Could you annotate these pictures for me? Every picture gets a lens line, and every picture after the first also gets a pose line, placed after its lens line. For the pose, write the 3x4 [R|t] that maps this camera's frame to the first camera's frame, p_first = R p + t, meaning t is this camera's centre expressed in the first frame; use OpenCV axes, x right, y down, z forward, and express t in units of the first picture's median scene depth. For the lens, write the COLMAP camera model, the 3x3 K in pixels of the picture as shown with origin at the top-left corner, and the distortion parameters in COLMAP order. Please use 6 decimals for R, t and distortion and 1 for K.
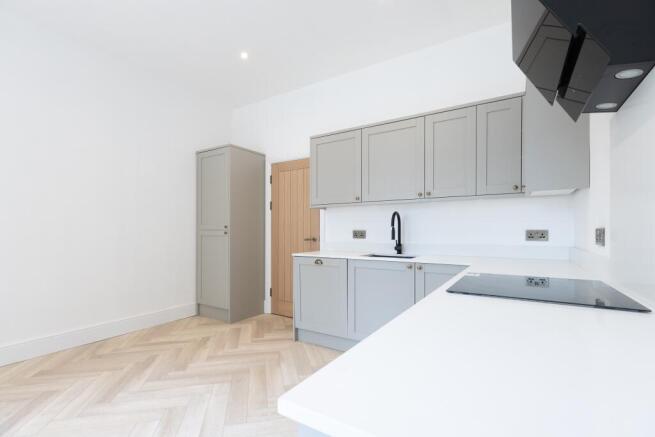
lens RADIAL K [[282.8, 0, 326.7], [0, 282.8, 226.4], [0, 0, 1]] dist [0.001055, 0.000079]
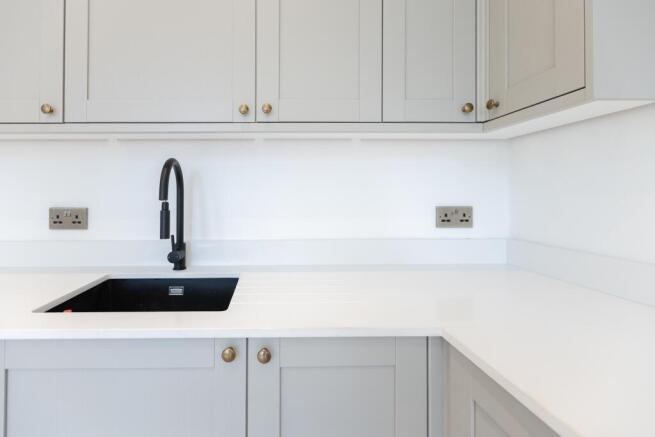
lens RADIAL K [[311.3, 0, 269.9], [0, 311.3, 193.1], [0, 0, 1]] dist [-0.001888, -0.000245]
pose [[0.845934, 0.002656, 0.533282, 0.136631], [-0.004609, 0.999987, 0.002329, -0.009317], [-0.533268, -0.004428, 0.845935, 0.590606]]
